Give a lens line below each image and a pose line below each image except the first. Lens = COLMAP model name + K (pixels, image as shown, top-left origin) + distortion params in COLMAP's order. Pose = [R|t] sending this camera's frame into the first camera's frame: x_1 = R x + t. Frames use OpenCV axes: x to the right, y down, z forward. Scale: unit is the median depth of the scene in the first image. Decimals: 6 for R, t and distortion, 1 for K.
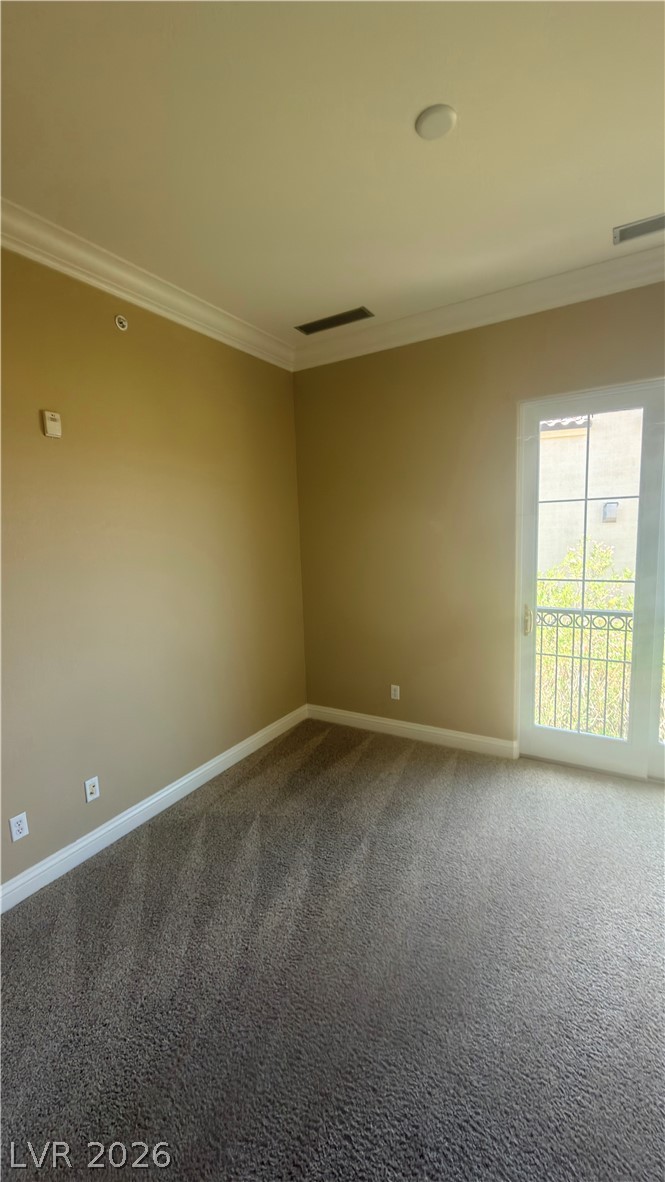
lens RADIAL K [[473.0, 0, 332.7], [0, 473.0, 589.5], [0, 0, 1]] dist [-0.000957, -0.000034]
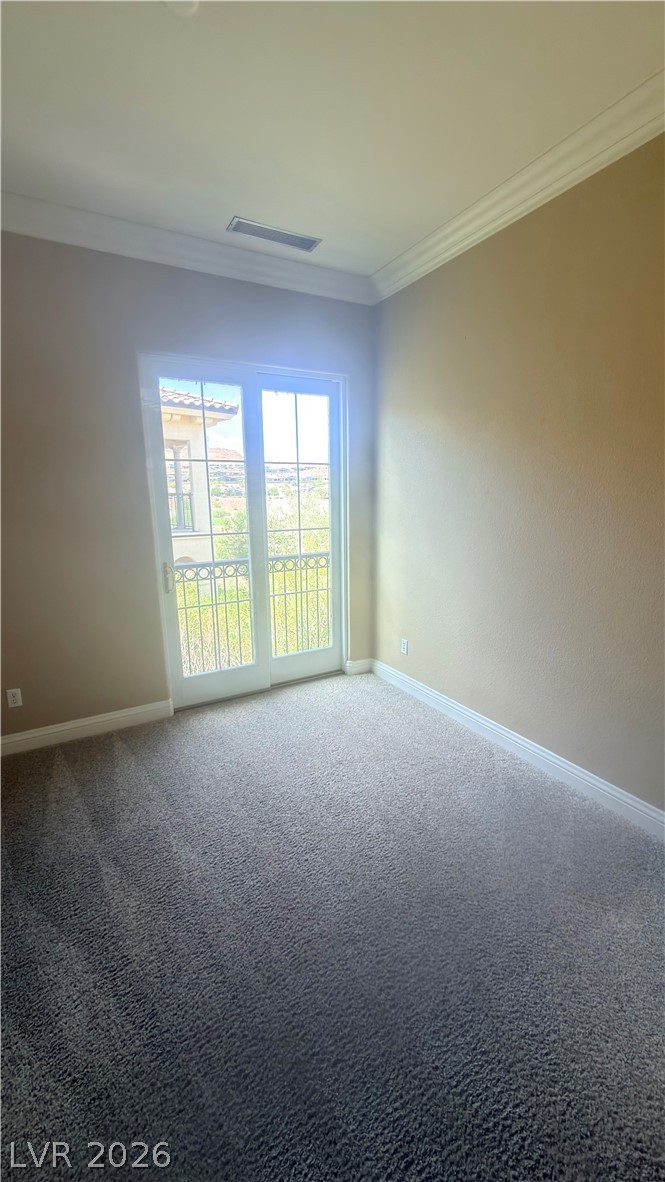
lens RADIAL K [[450.9, 0, 329.4], [0, 450.9, 604.8], [0, 0, 1]] dist [0.000626, 0.000050]
pose [[0.505173, -0.179543, 0.844135, -0.439106], [0.101417, 0.983693, 0.148534, 0.005235], [-0.857038, 0.010574, 0.515144, 0.331853]]
